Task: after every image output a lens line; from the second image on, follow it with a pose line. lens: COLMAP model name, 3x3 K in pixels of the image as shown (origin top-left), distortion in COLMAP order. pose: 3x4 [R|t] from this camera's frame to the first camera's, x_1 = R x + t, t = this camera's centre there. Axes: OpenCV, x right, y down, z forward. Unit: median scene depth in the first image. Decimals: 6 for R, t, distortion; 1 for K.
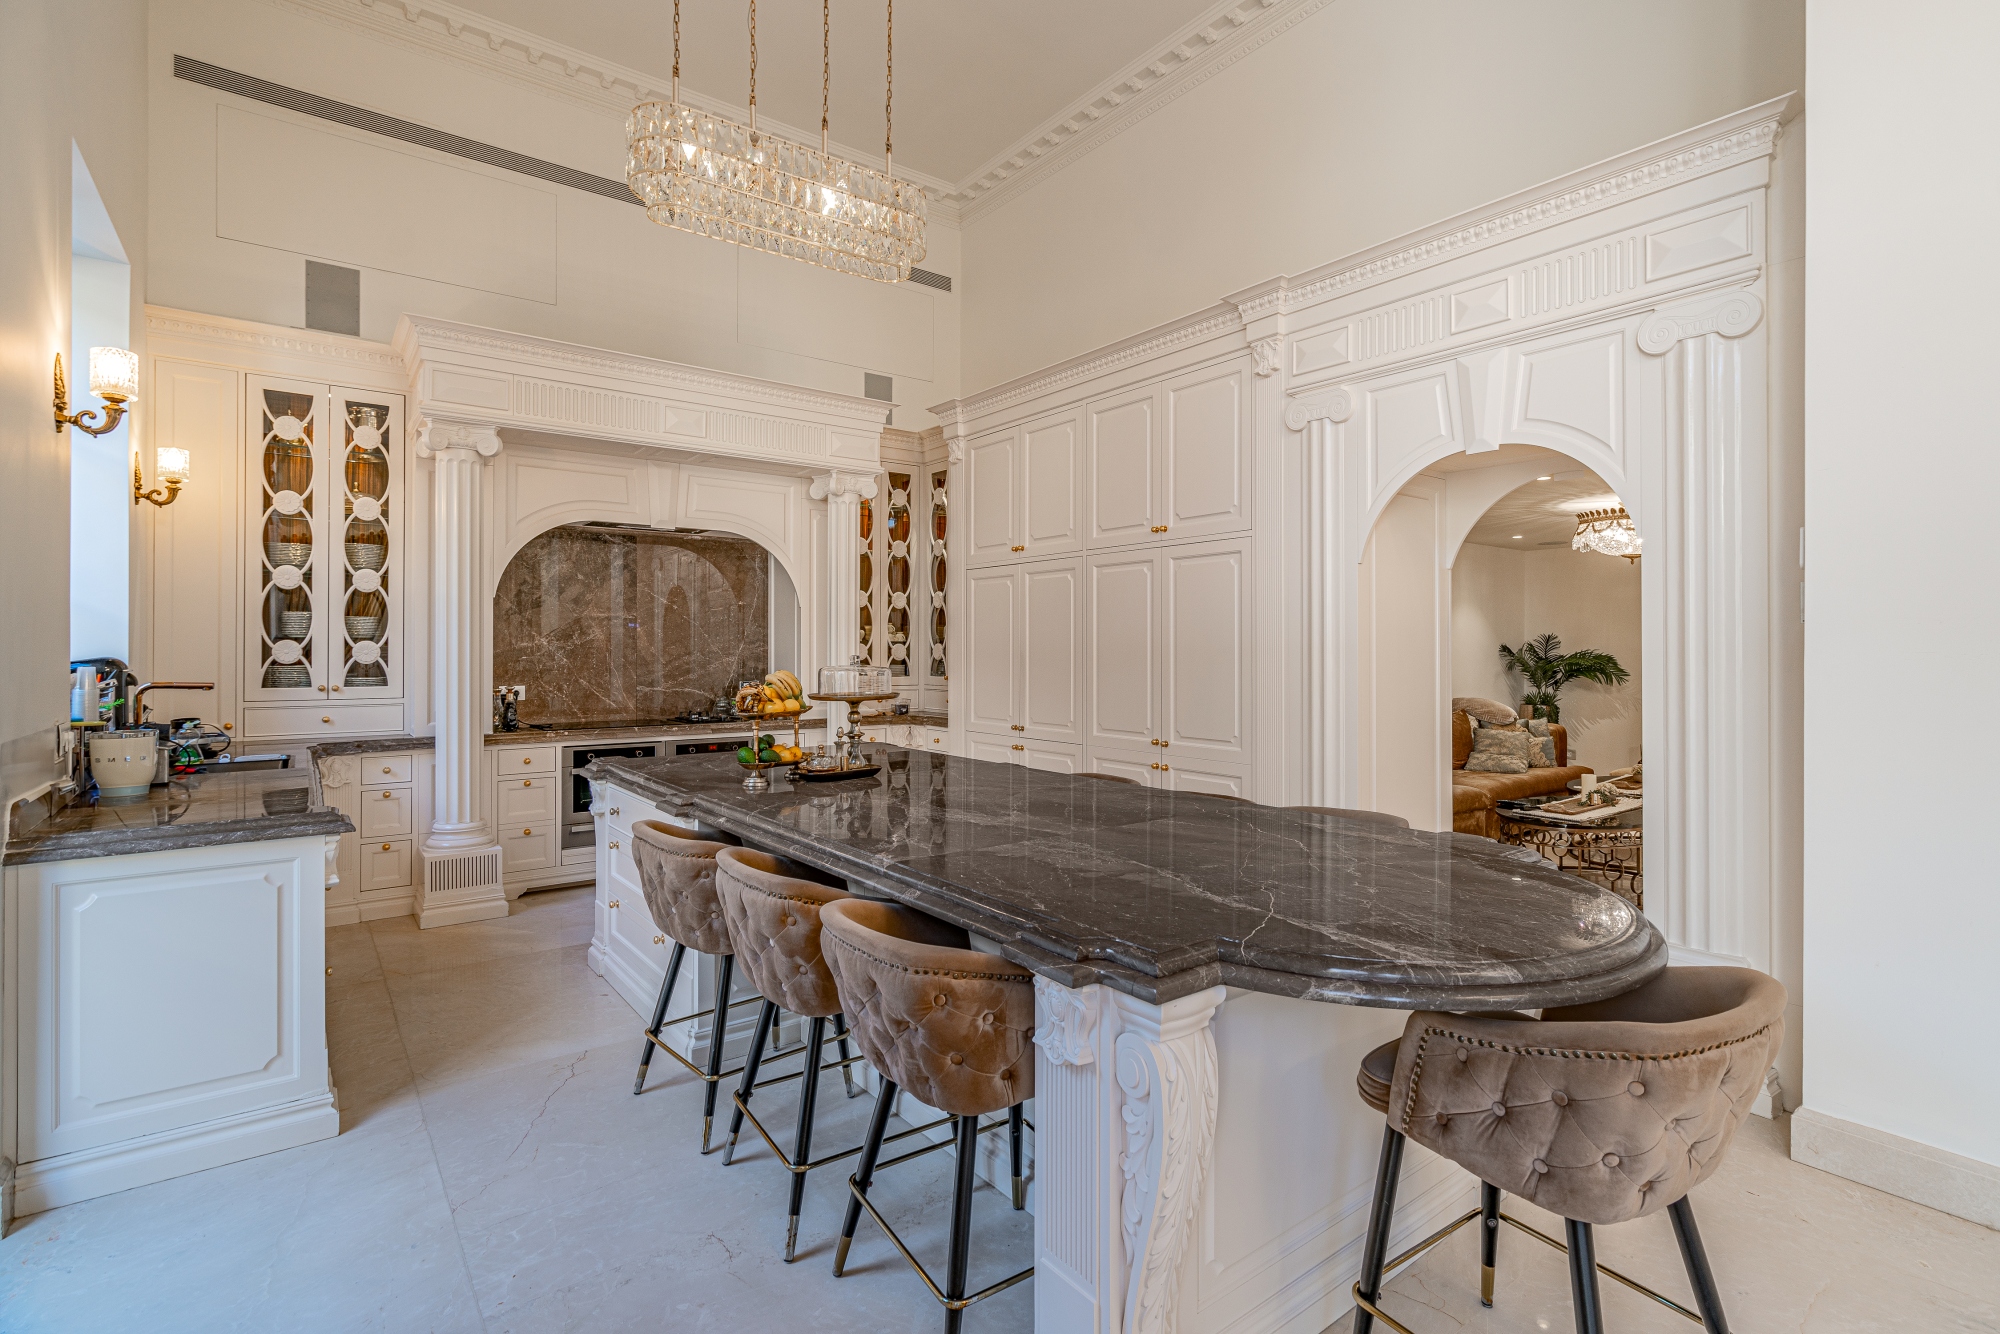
lens RADIAL K [[946.3, 0, 1025.1], [0, 946.3, 652.9], [0, 0, 1]] dist [-0.000582, 0.001274]
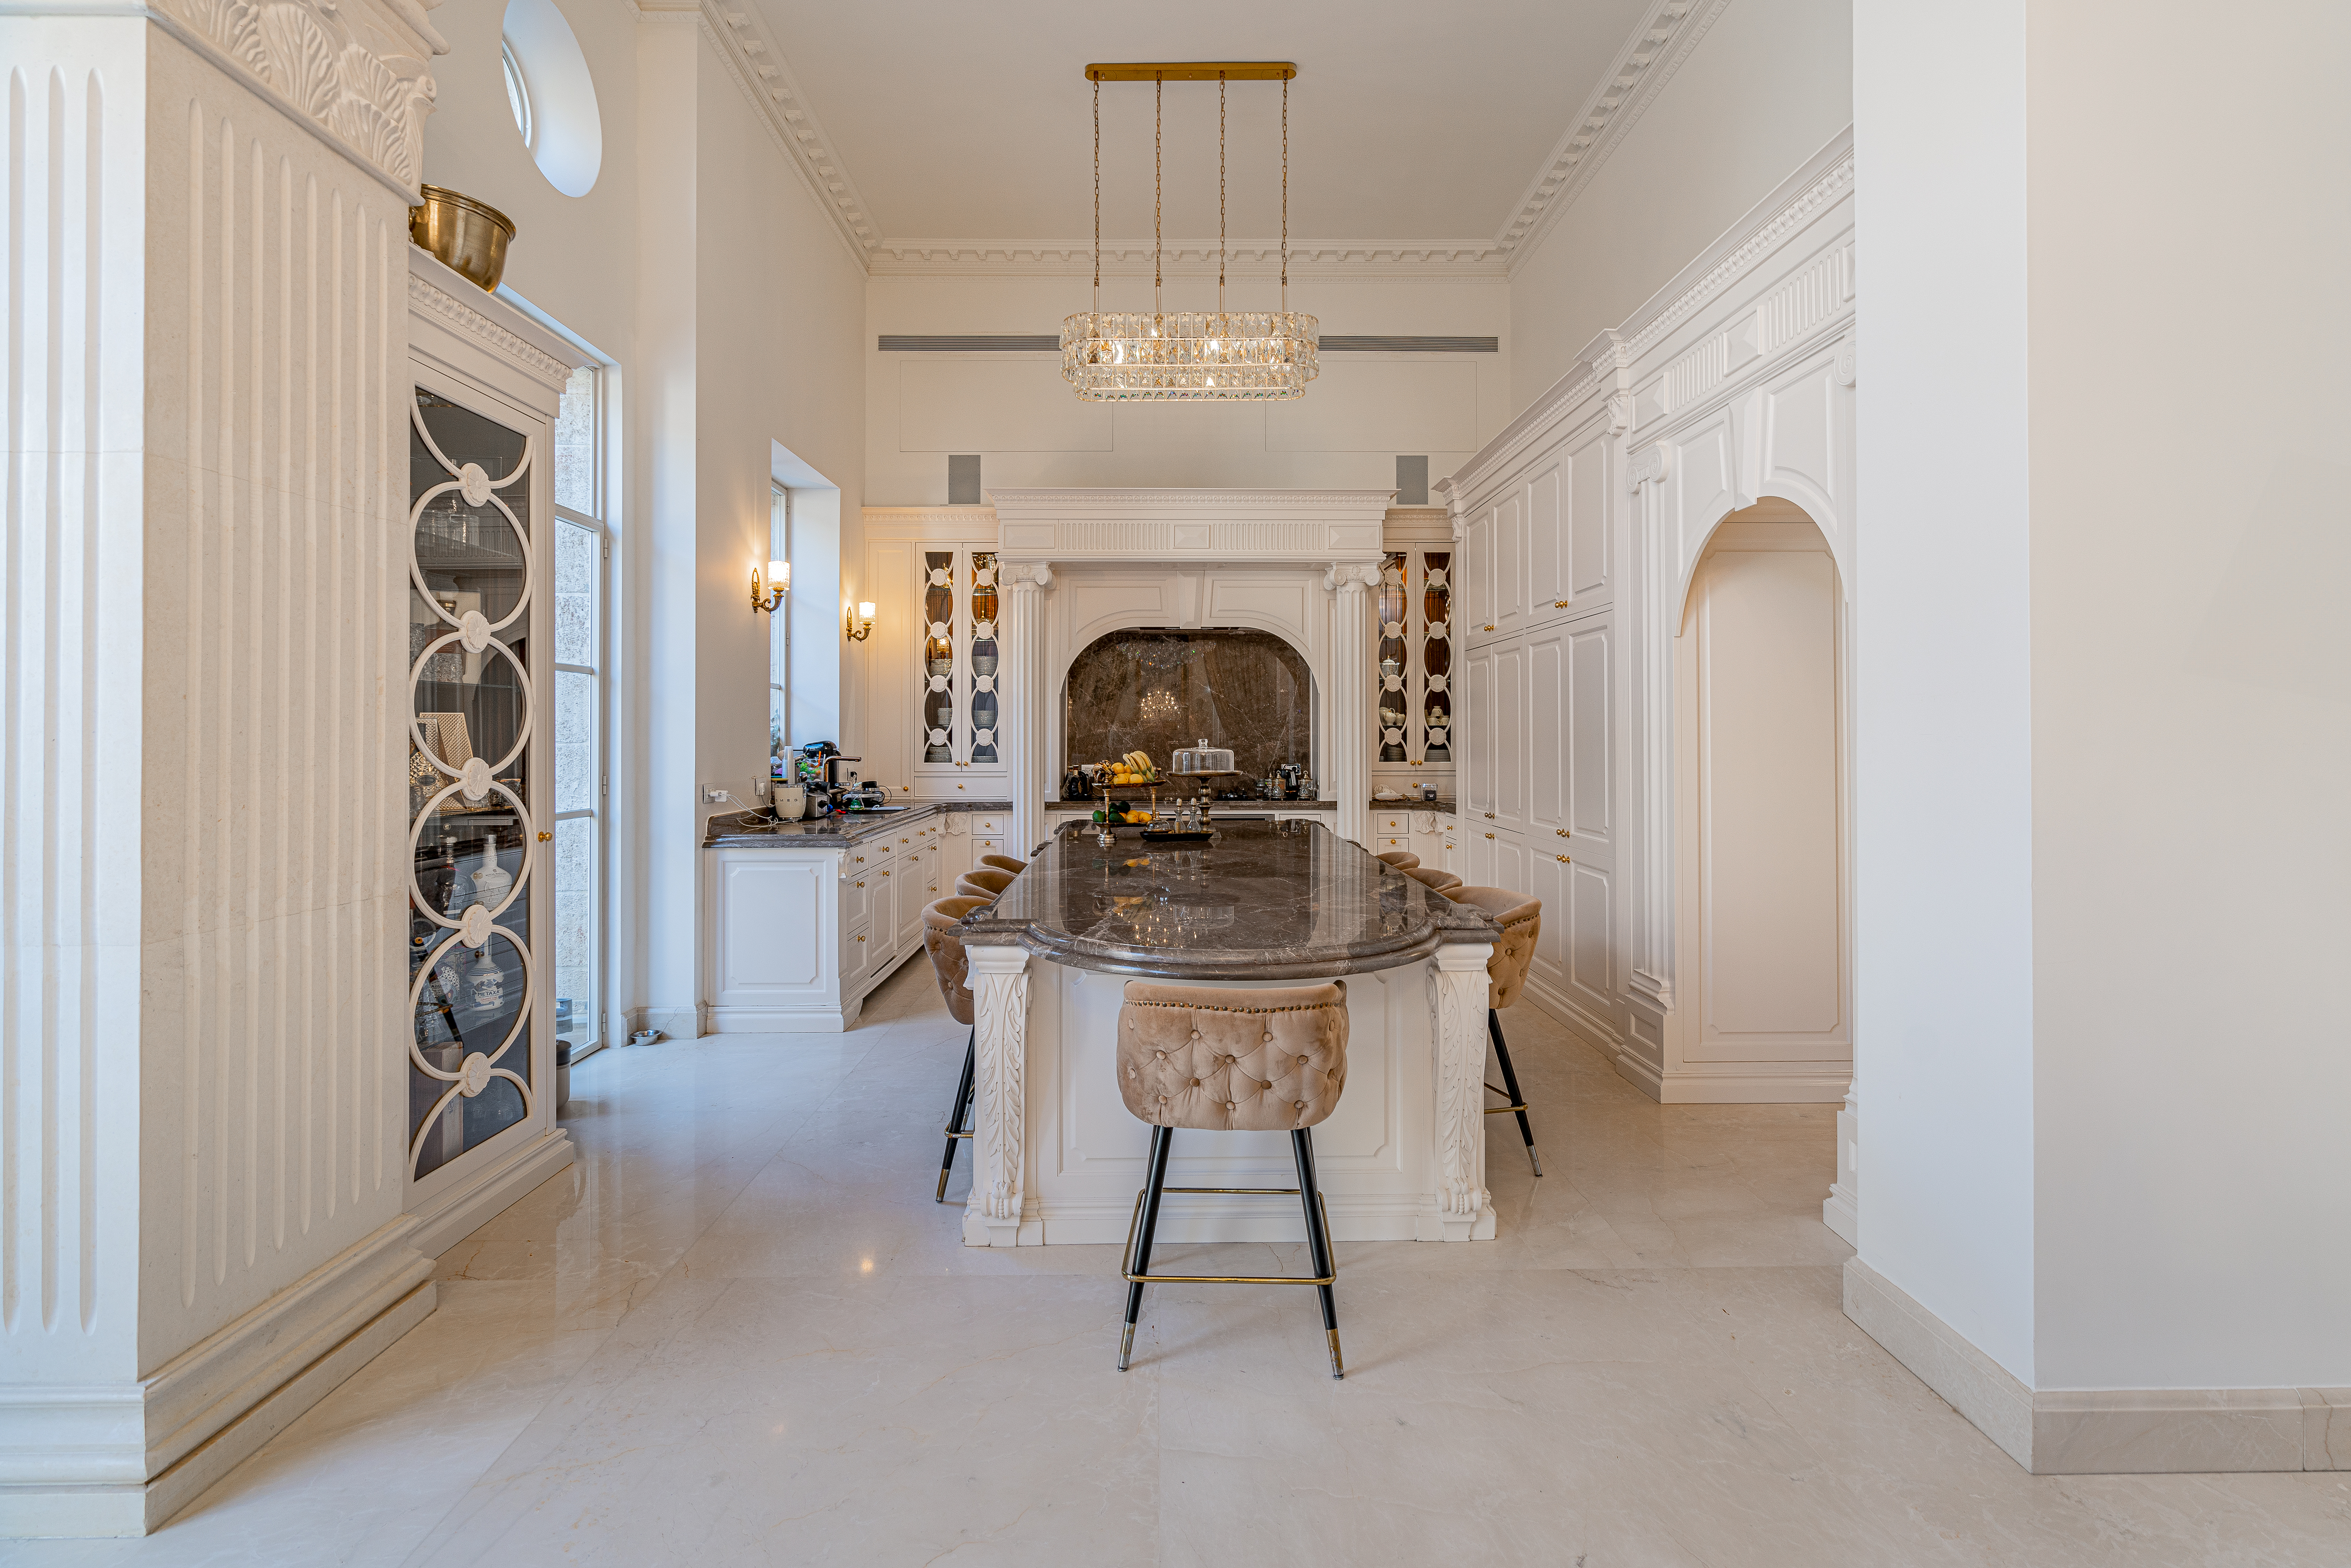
lens RADIAL K [[1124.7, 0, 1174.4], [0, 1124.7, 729.9], [0, 0, 1]] dist [-0.002175, 0.000277]
pose [[0.796246, -0.005792, -0.604945, 0.505746], [0.000815, 0.999964, -0.008501, 0.002744], [0.604972, 0.006276, 0.796222, -0.114395]]
